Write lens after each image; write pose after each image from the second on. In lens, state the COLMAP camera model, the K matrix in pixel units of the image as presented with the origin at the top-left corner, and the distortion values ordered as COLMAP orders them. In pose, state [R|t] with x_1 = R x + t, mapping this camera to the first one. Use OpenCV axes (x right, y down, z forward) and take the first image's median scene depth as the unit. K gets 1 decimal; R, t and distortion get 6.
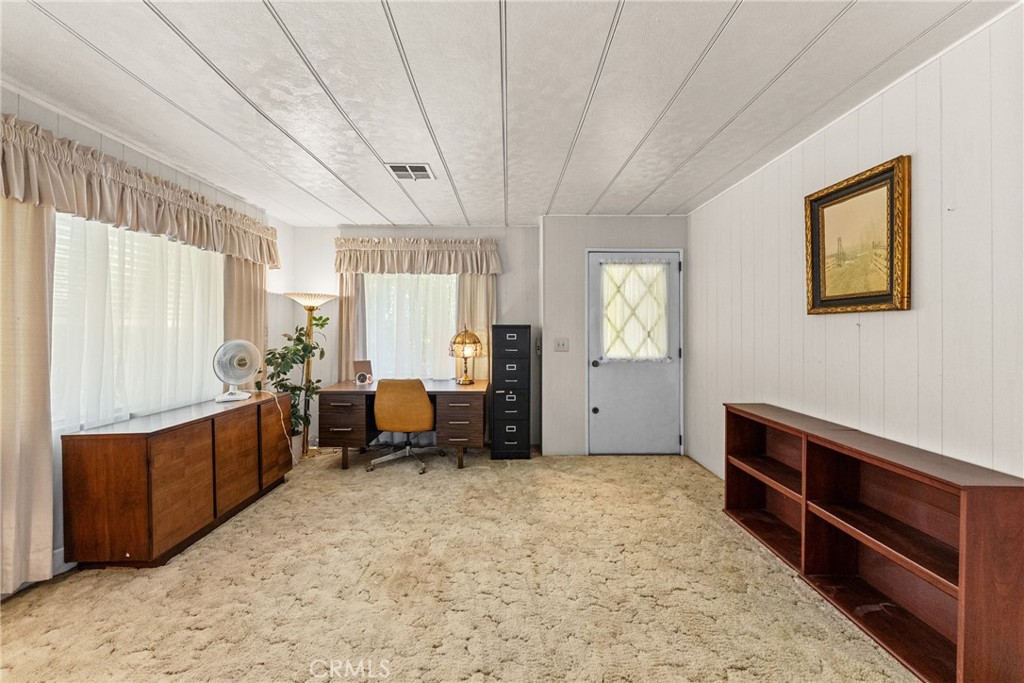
lens RADIAL K [[415.4, 0, 510.4], [0, 415.4, 325.3], [0, 0, 1]] dist [-0.002045, -0.000209]
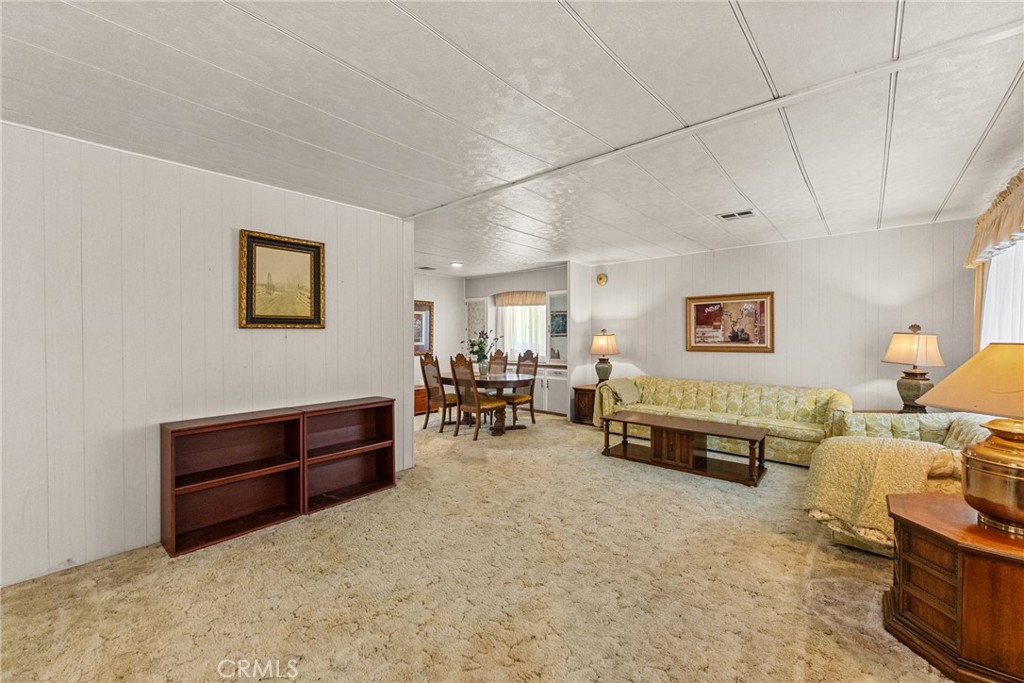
lens RADIAL K [[415.4, 0, 510.9], [0, 415.4, 340.3], [0, 0, 1]] dist [-0.002045, -0.000209]
pose [[-0.751605, -0.002142, 0.659610, -0.694618], [0.003204, 0.999971, 0.006897, 0.003250], [-0.659606, 0.007297, -0.751576, 1.468975]]
